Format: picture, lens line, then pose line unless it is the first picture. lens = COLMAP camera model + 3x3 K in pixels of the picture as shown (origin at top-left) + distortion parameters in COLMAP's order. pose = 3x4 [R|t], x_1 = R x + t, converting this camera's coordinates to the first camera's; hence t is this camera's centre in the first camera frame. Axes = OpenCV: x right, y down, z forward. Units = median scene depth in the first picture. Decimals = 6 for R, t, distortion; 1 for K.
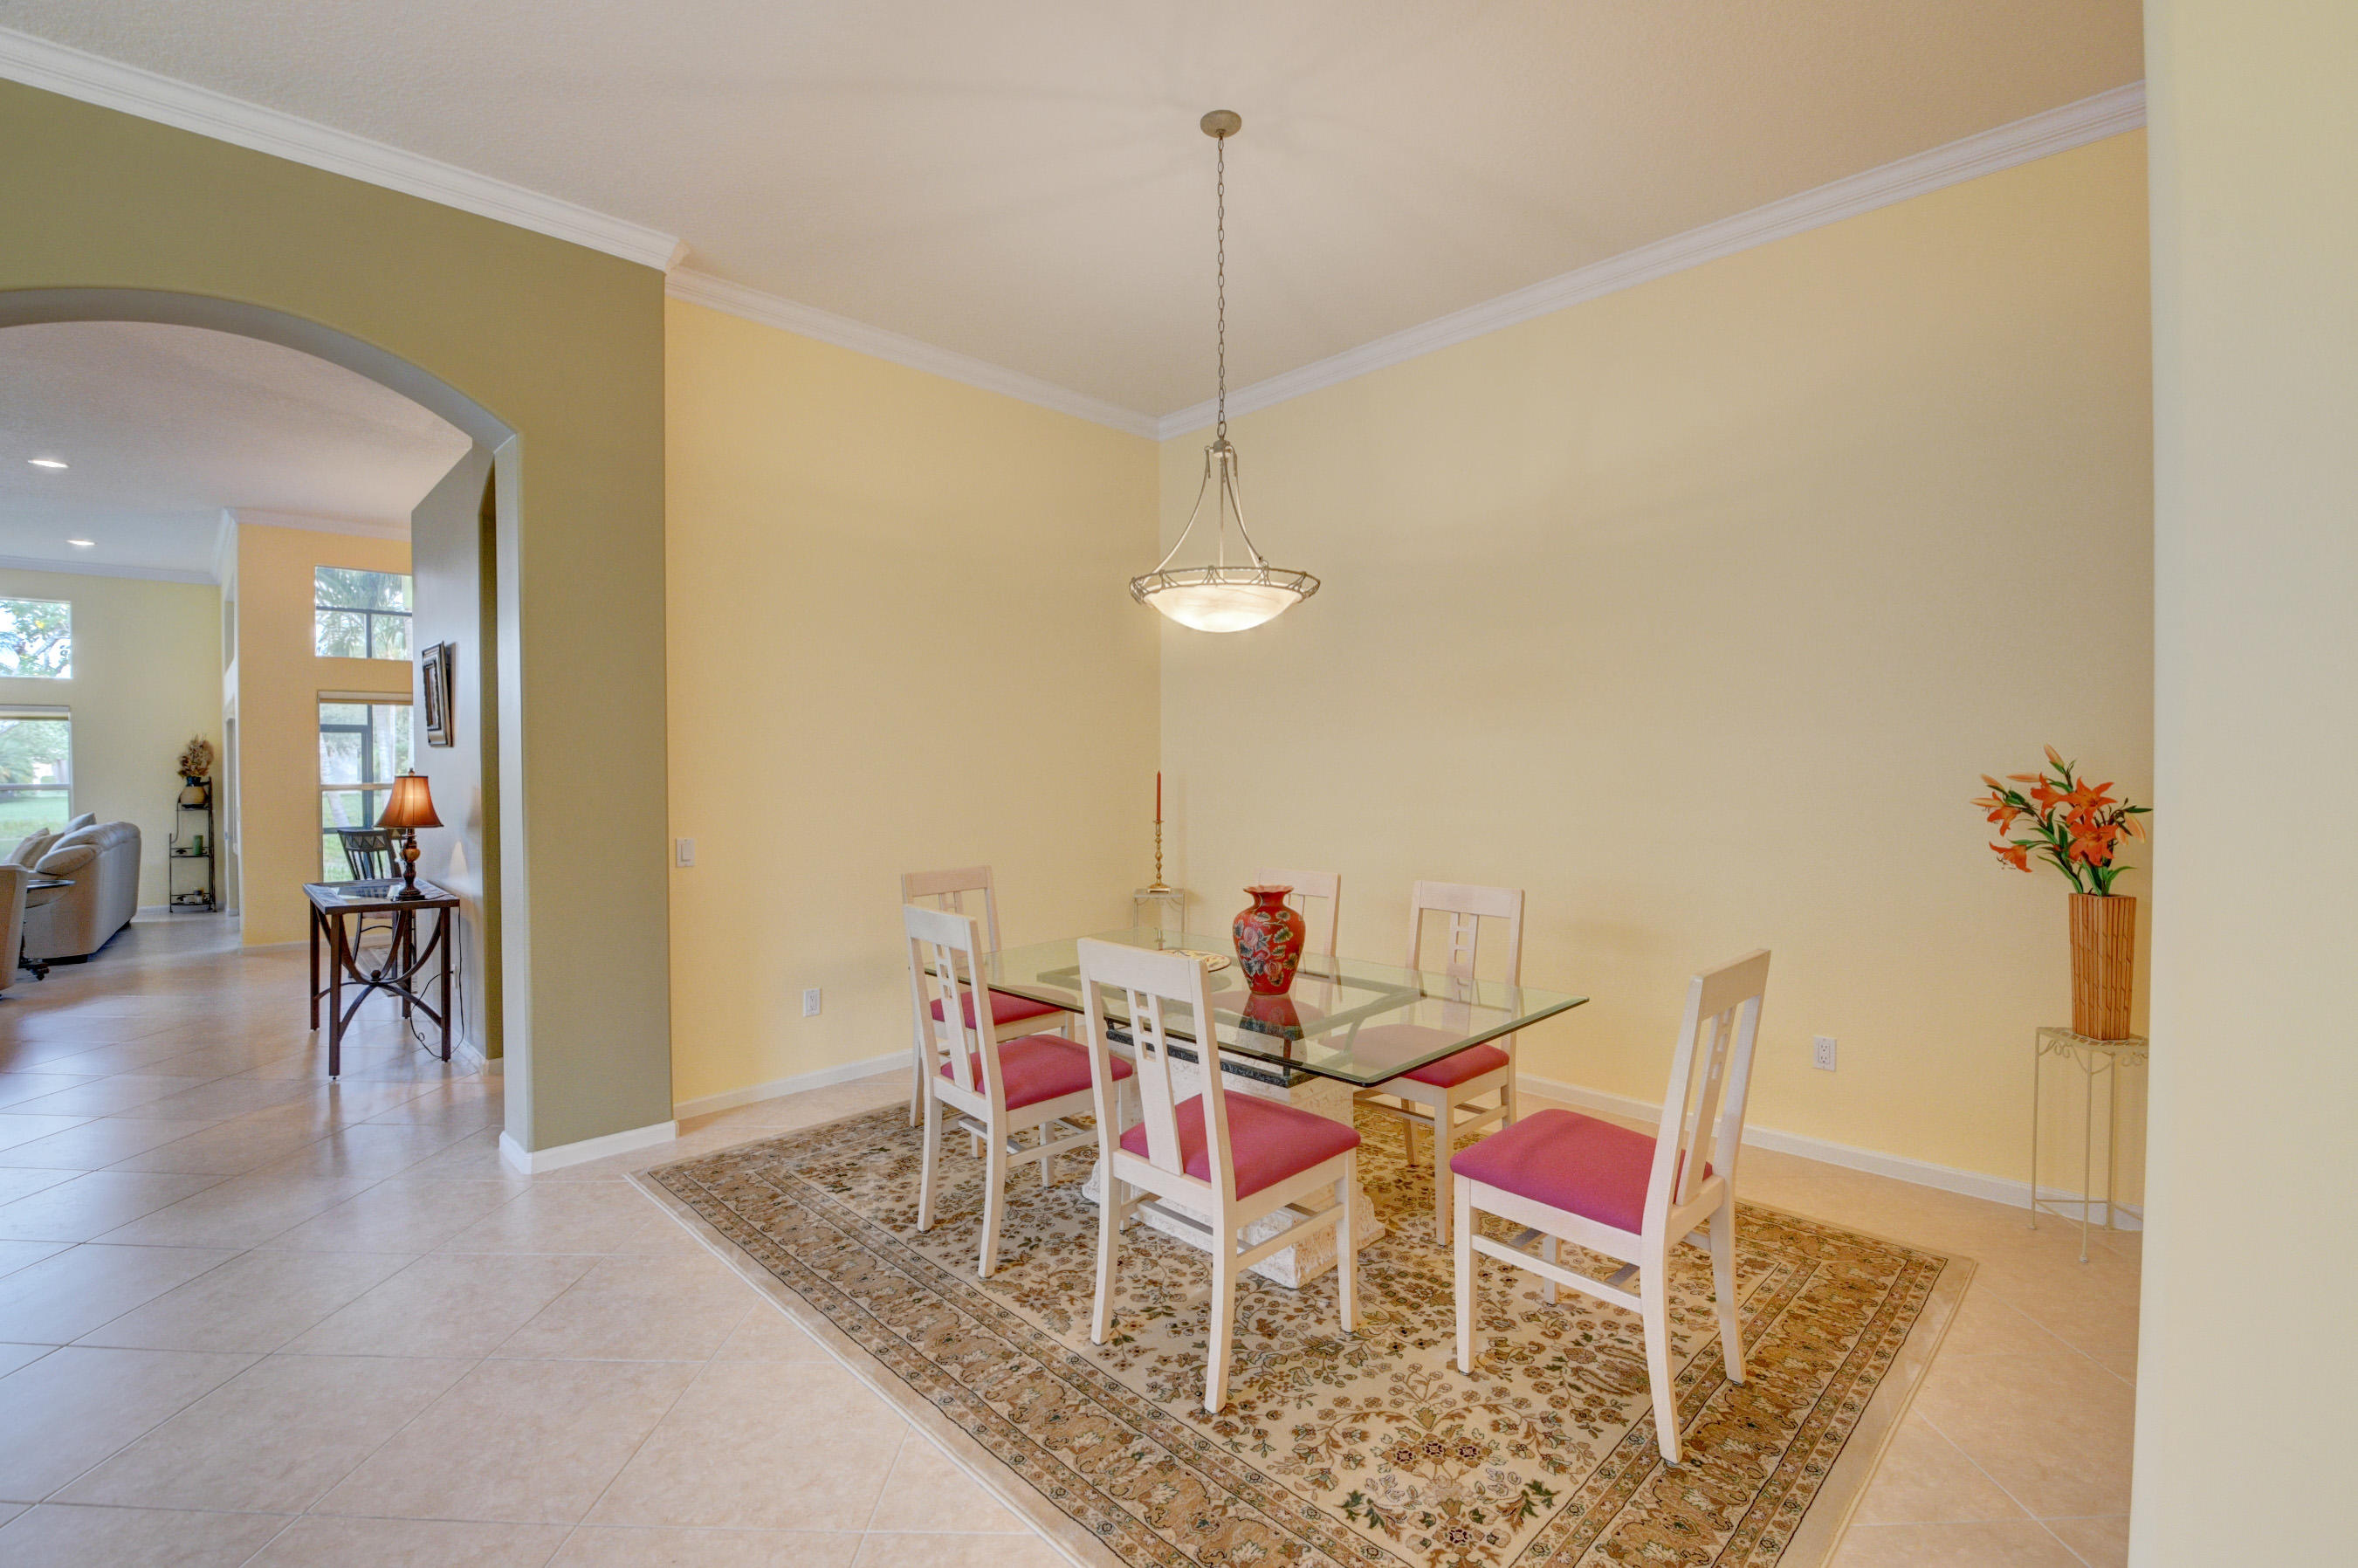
lens RADIAL K [[1041.0, 0, 1179.0], [0, 1041.0, 776.1], [0, 0, 1]] dist [0.003889, -0.017487]
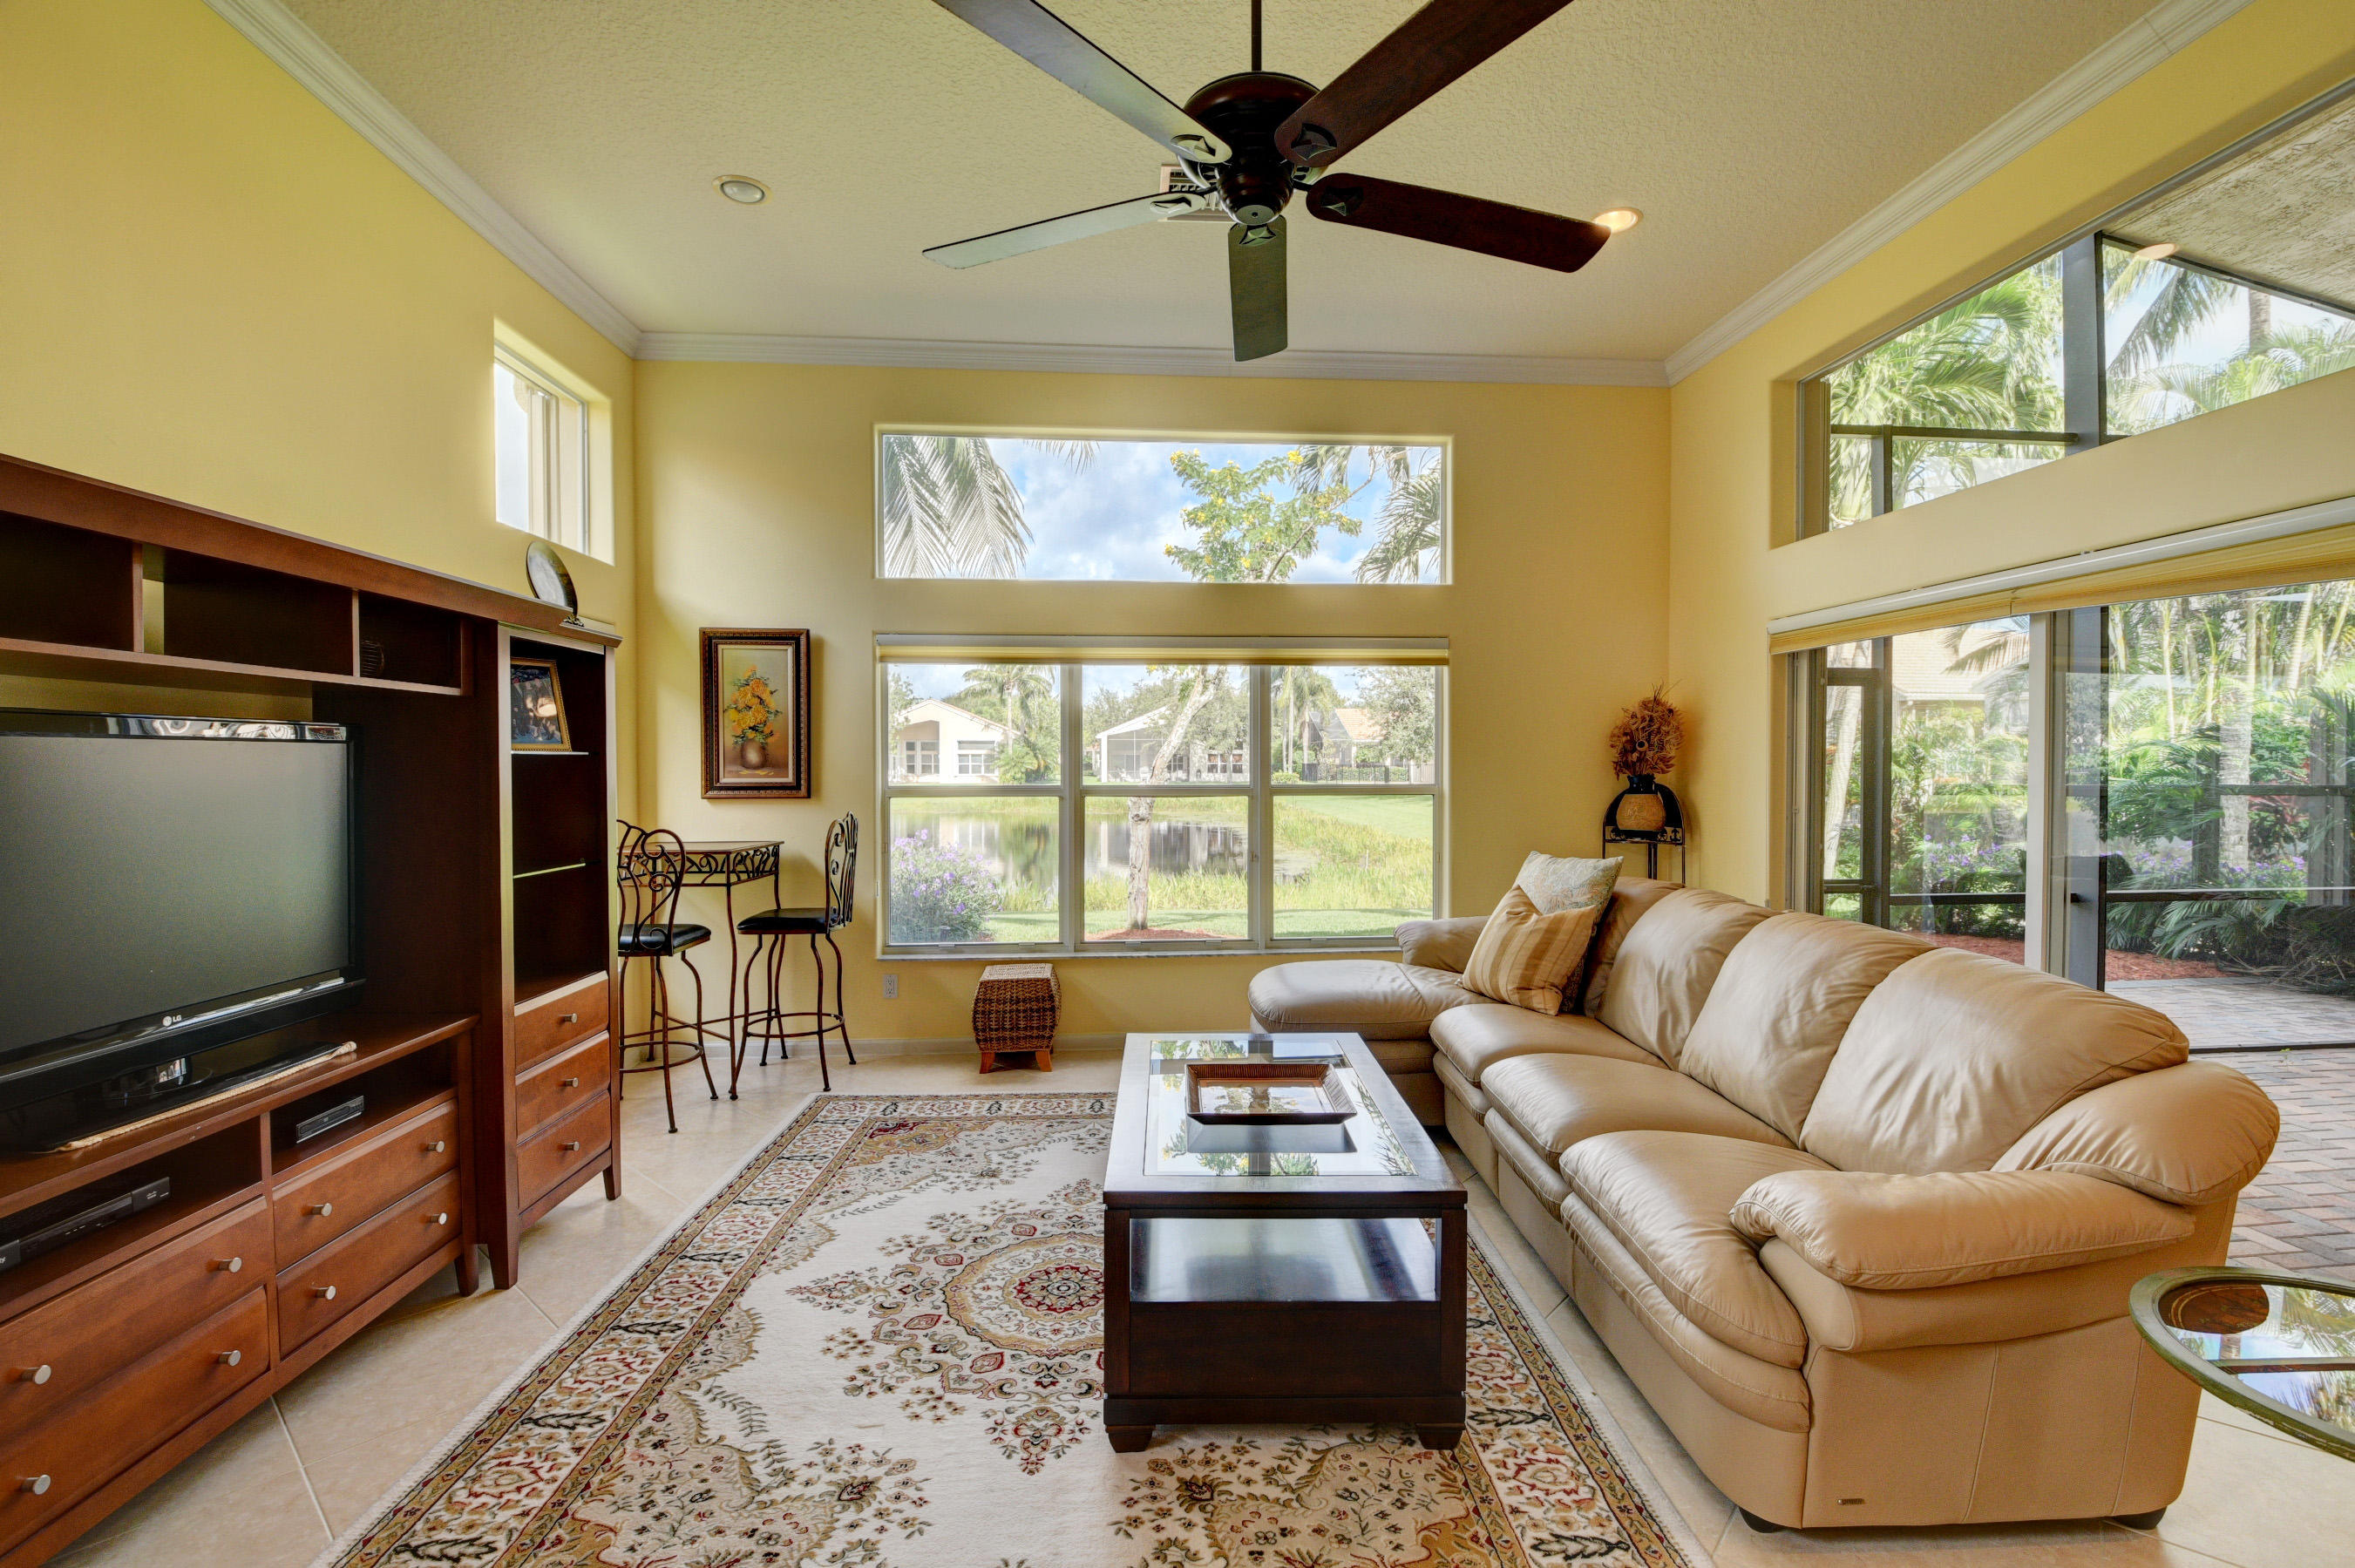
lens RADIAL K [[1039.7, 0, 1177.5], [0, 1039.7, 776.1], [0, 0, 1]] dist [0.003889, -0.017487]
pose [[0.758322, 0.015544, -0.651694, -0.820982], [-0.011522, 0.999879, 0.010441, -0.001119], [0.651778, -0.000409, 0.758410, 0.488996]]
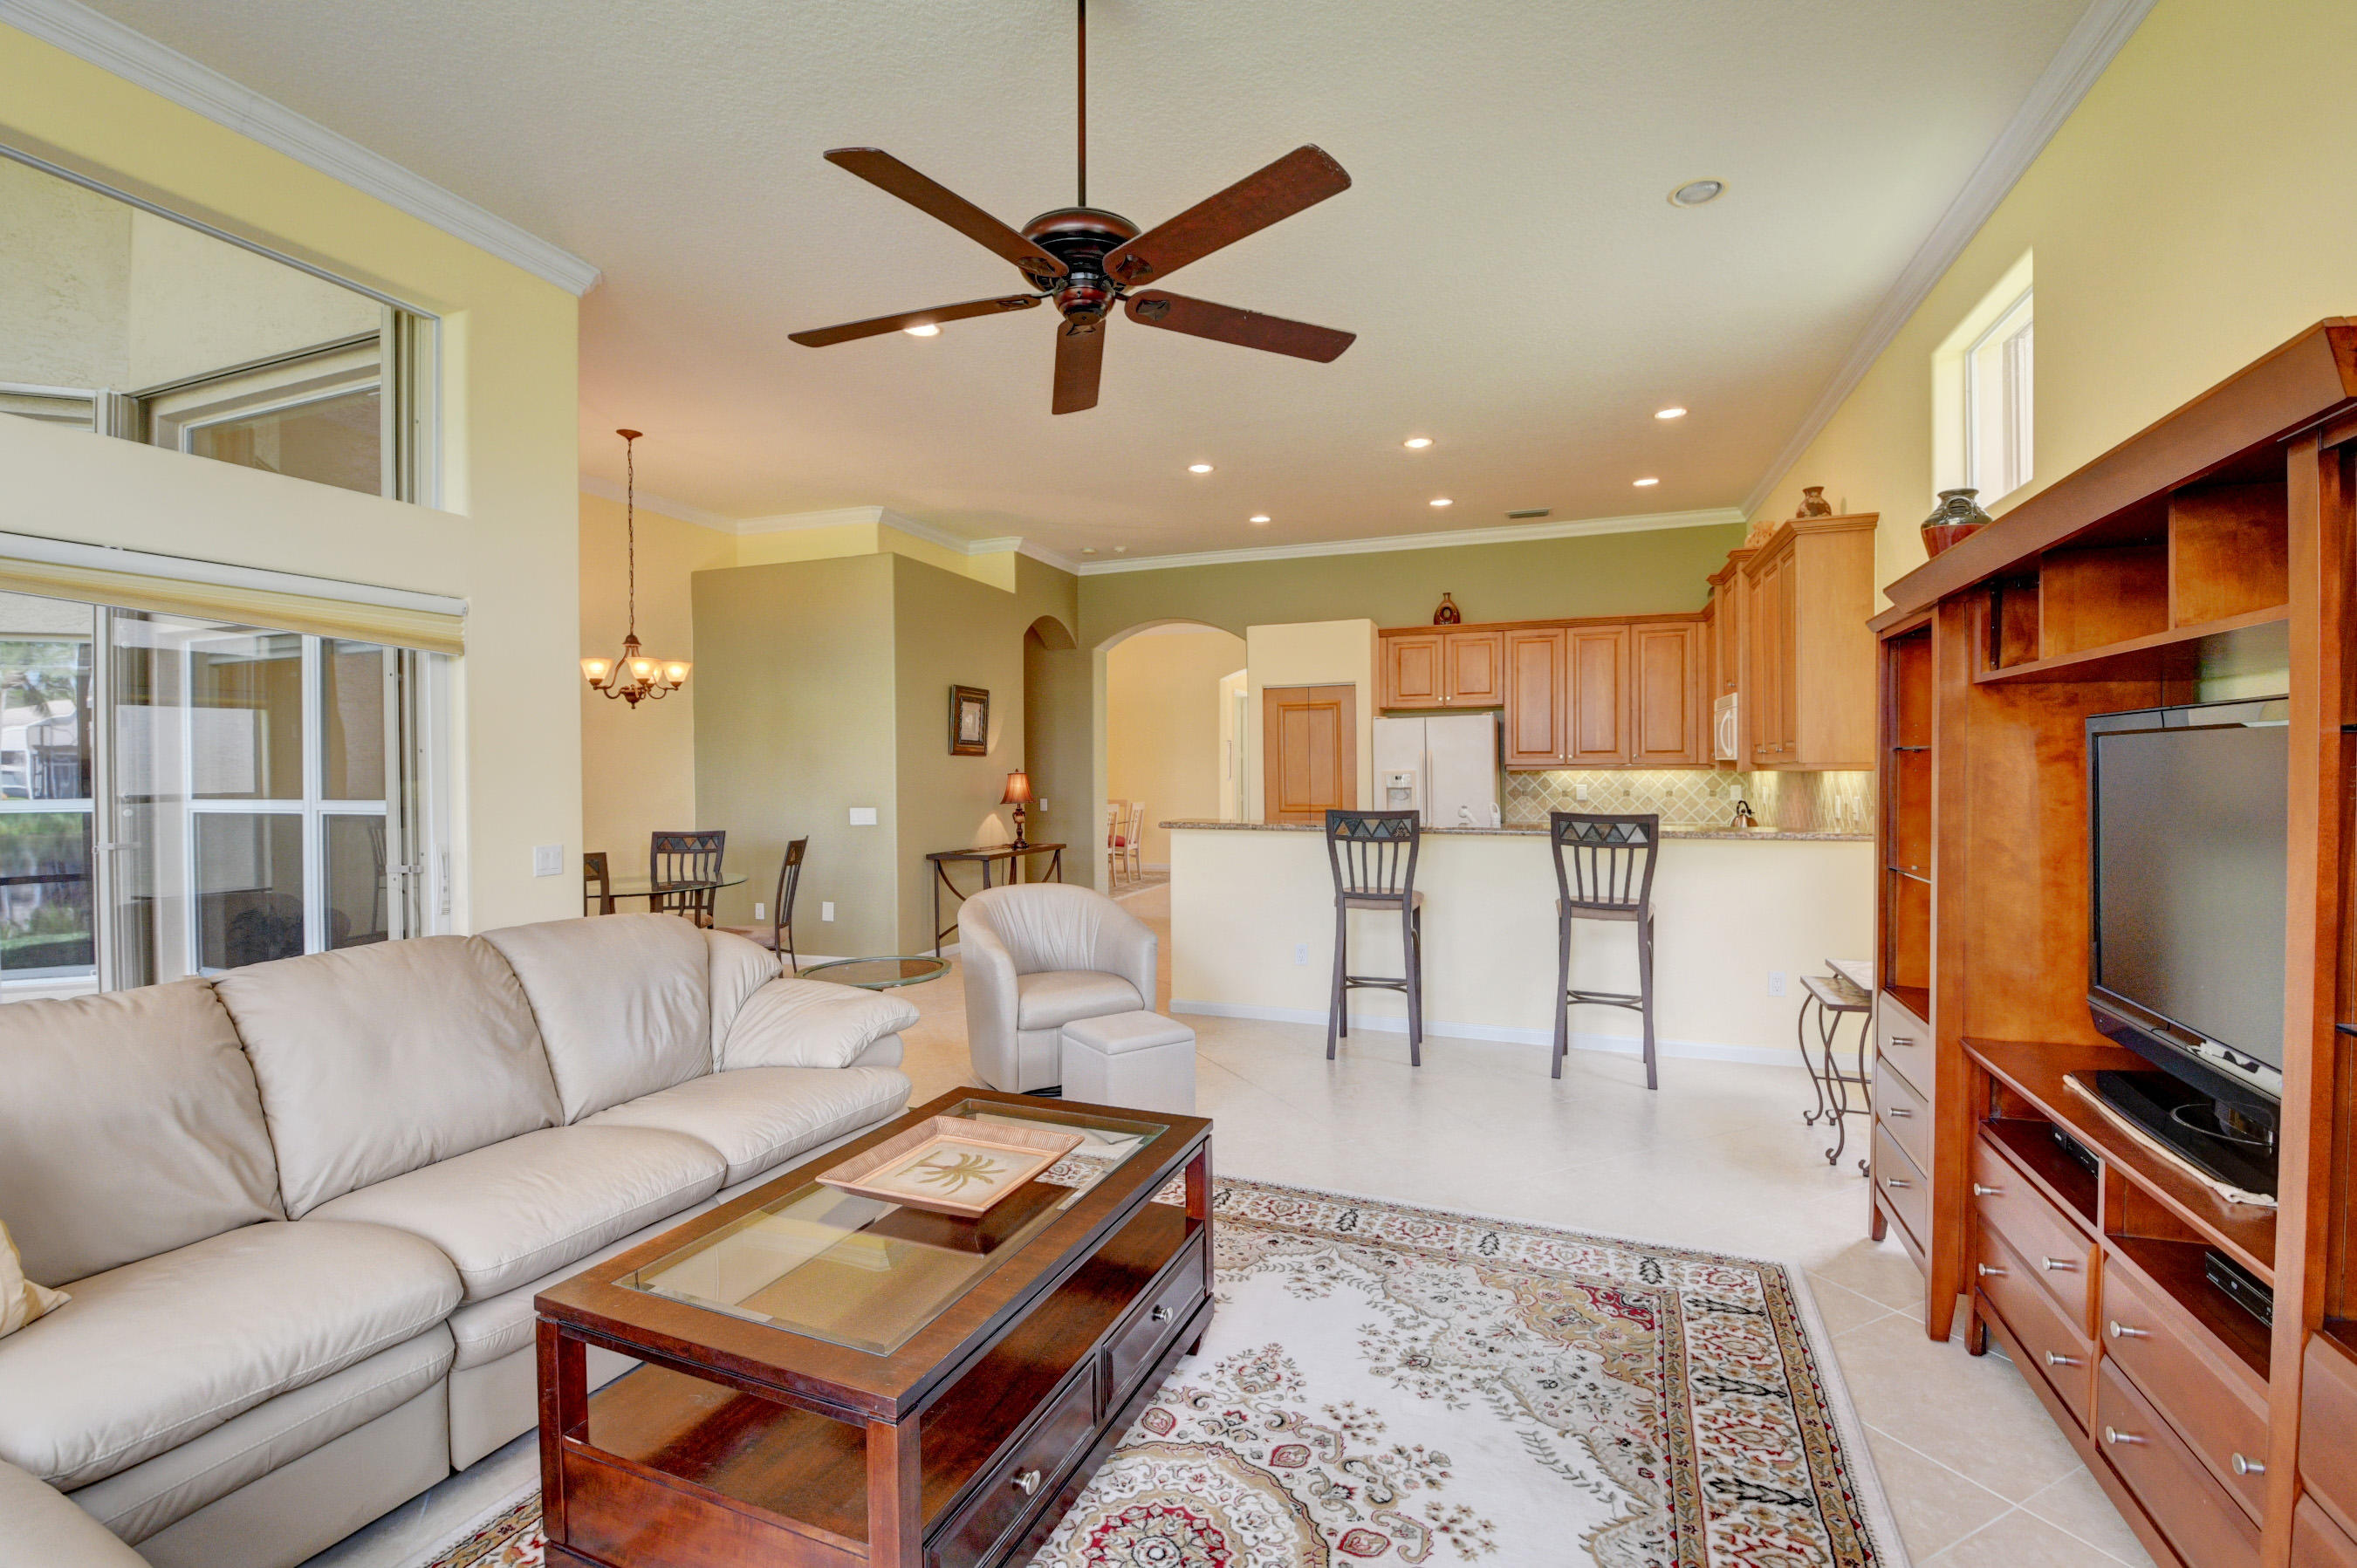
lens RADIAL K [[1032.4, 0, 1178.9], [0, 1032.4, 775.9], [0, 0, 1]] dist [0.023659, -0.038049]
pose [[-0.436619, 0.003535, 0.899639, -1.186495], [0.019659, 0.999791, 0.005613, -0.000418], [-0.899432, 0.020136, -0.436597, 0.750633]]
